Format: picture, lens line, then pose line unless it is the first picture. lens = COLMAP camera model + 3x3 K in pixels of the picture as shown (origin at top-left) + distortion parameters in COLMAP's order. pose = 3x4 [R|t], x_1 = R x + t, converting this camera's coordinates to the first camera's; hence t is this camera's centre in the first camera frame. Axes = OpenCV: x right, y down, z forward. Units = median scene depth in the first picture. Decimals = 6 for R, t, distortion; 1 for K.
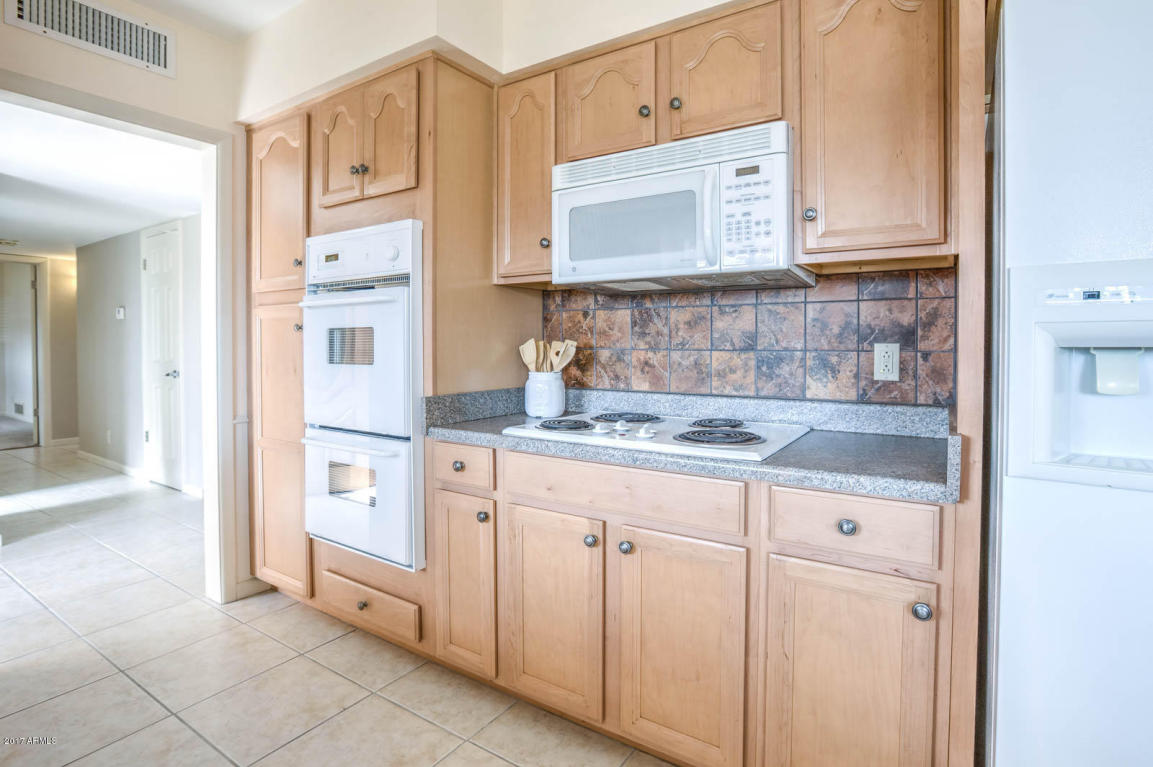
lens RADIAL K [[552.3, 0, 579.0], [0, 552.3, 354.5], [0, 0, 1]] dist [-0.042134, 0.020218]
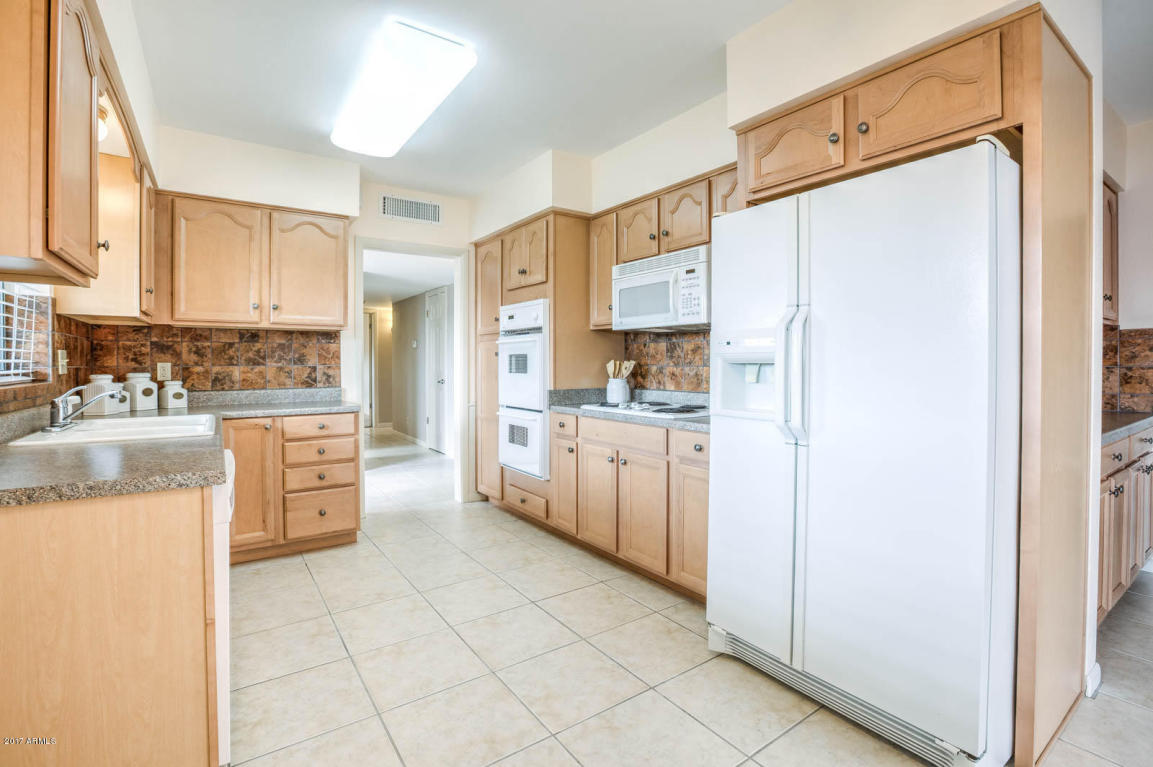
lens RADIAL K [[505.2, 0, 583.1], [0, 505.2, 371.9], [0, 0, 1]] dist [-0.043912, 0.021505]
pose [[0.930758, 0.006804, -0.365571, 0.443700], [-0.008304, 0.999962, -0.002530, 0.015780], [0.365540, 0.005391, 0.930780, -0.564561]]
